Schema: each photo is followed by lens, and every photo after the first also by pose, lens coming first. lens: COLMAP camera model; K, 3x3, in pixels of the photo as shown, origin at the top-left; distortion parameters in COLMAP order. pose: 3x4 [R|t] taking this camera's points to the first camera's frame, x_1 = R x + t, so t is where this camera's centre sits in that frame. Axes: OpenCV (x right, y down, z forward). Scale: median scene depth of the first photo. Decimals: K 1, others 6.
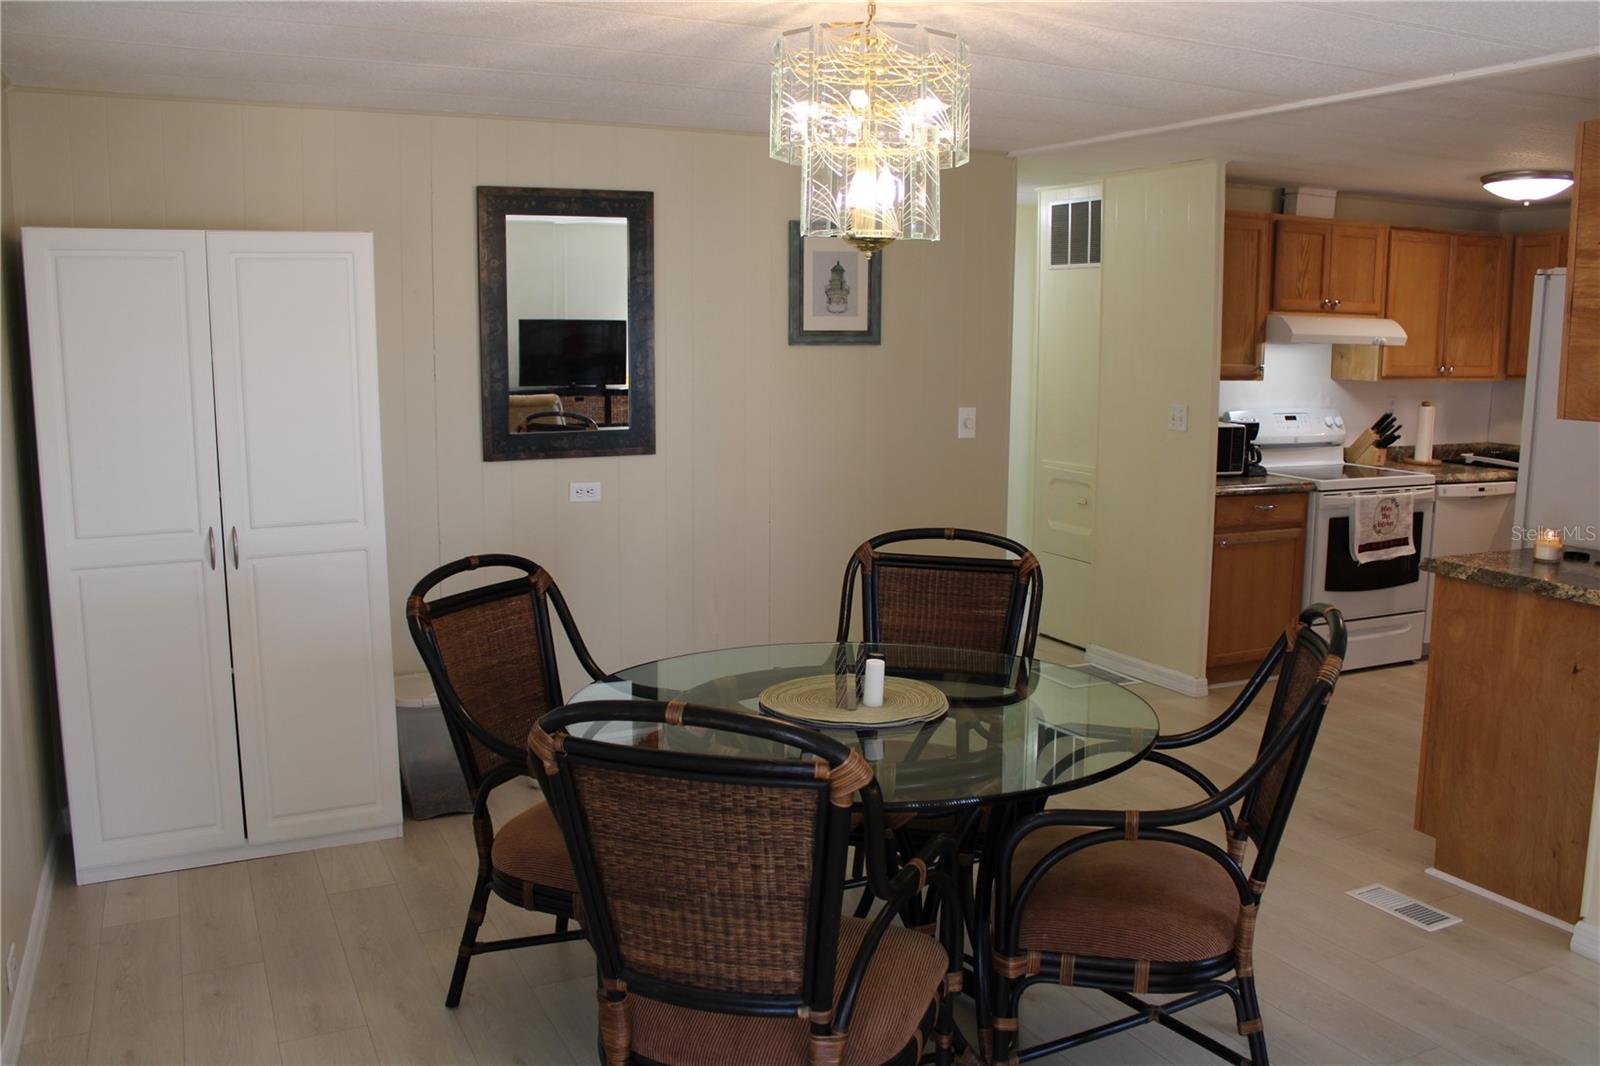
lens RADIAL K [[1338.7, 0, 811.0], [0, 1338.7, 518.4], [0, 0, 1]] dist [-0.153080, 0.119173]
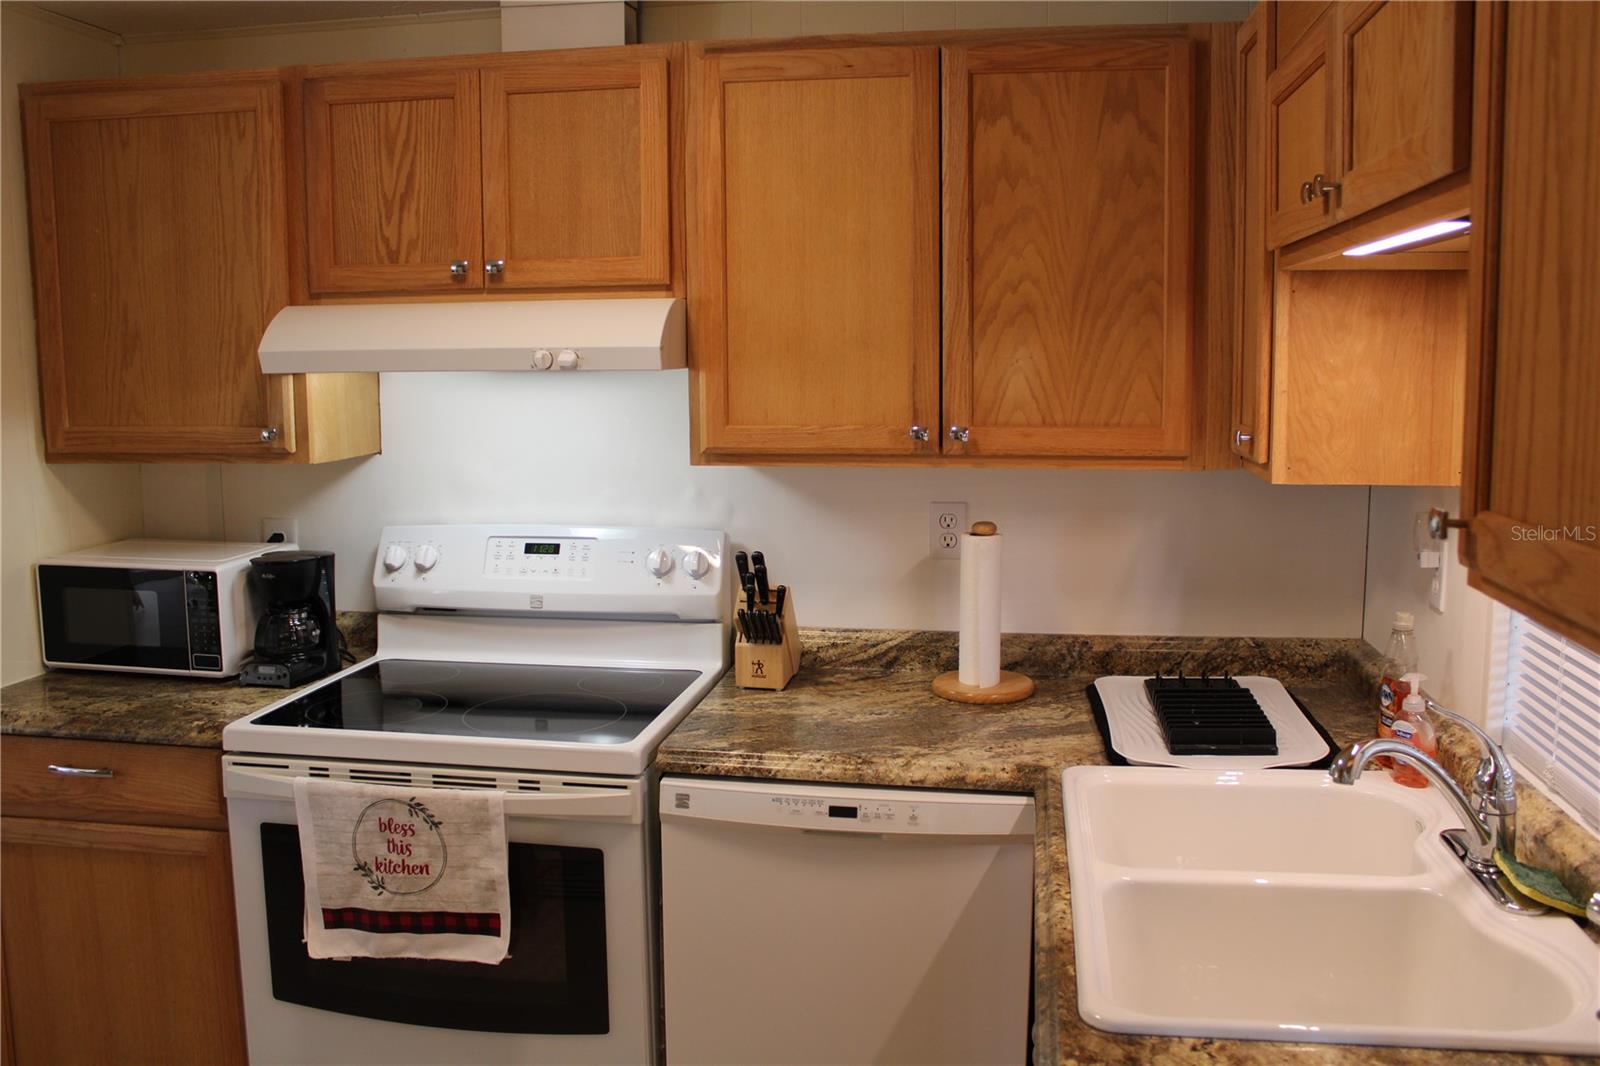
lens RADIAL K [[1338.7, 0, 813.2], [0, 1338.7, 529.3], [0, 0, 1]] dist [-0.153080, 0.119173]
pose [[0.822556, 0.061815, -0.565314, 0.689764], [-0.065651, 0.997750, 0.013575, -0.095897], [0.564882, 0.025948, 0.824764, 0.714133]]
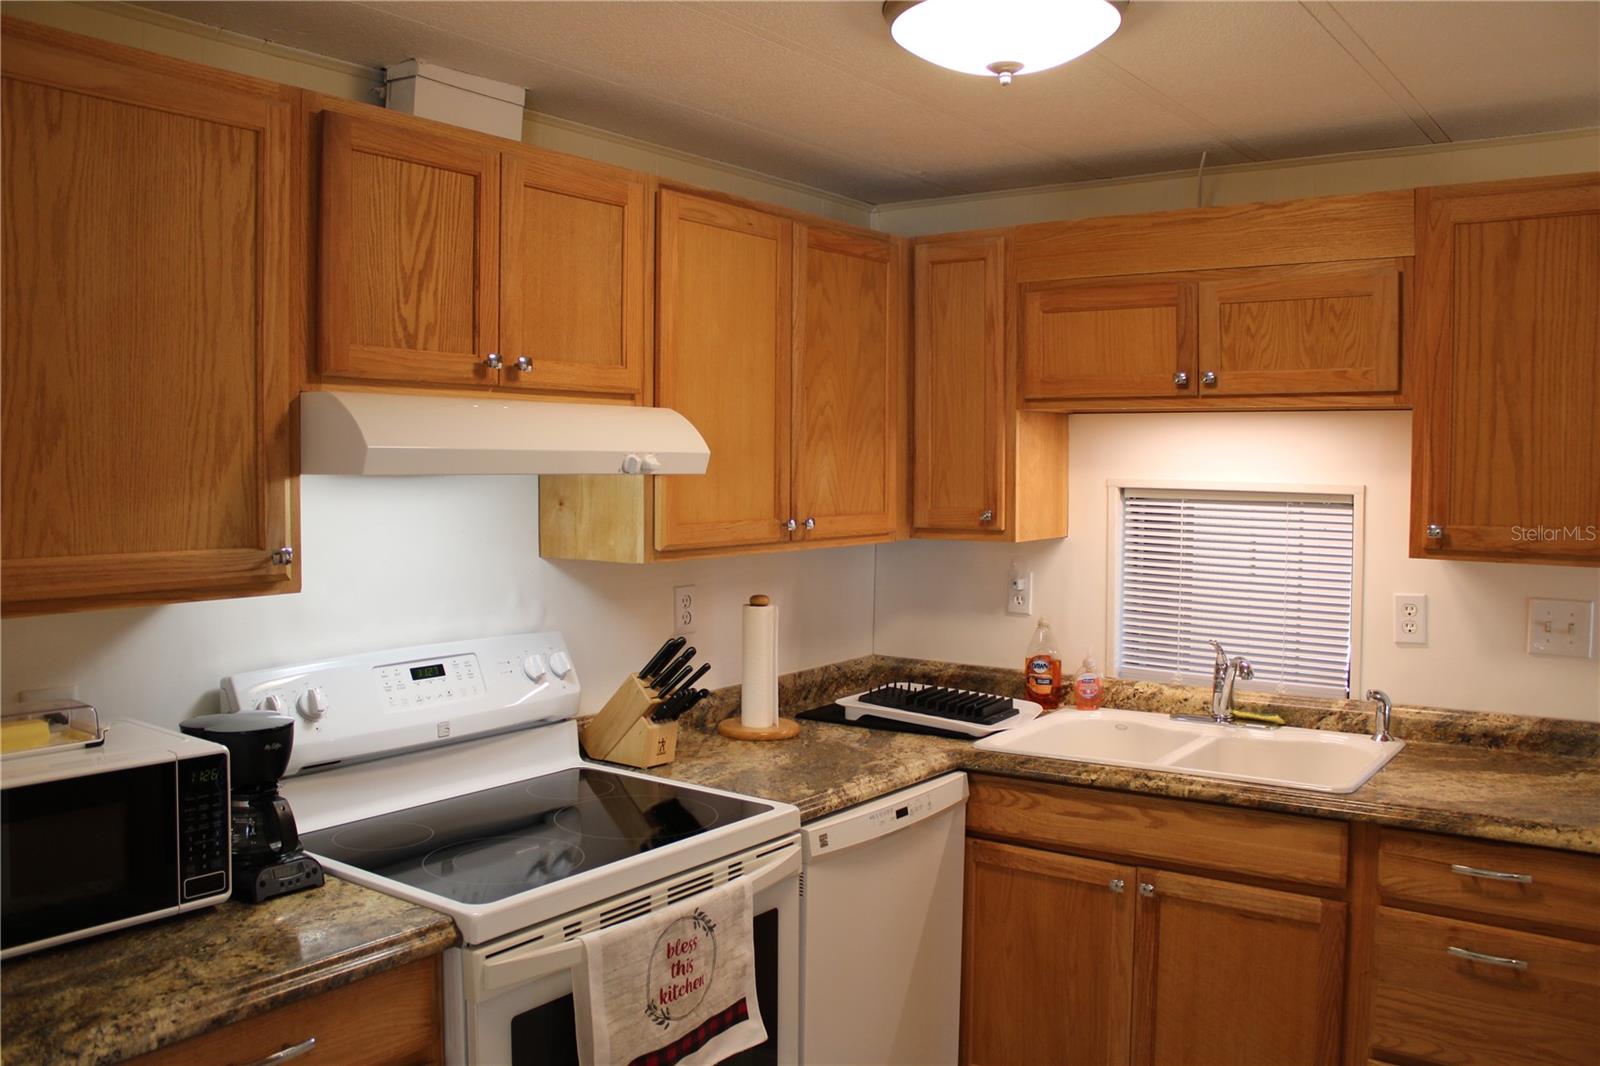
lens RADIAL K [[1338.7, 0, 815.5], [0, 1338.7, 527.1], [0, 0, 1]] dist [-0.153080, 0.119173]
pose [[0.877627, -0.028725, 0.478483, 0.288709], [0.069748, 0.995232, -0.068183, -0.085898], [-0.474243, 0.093212, 0.875446, 0.624418]]
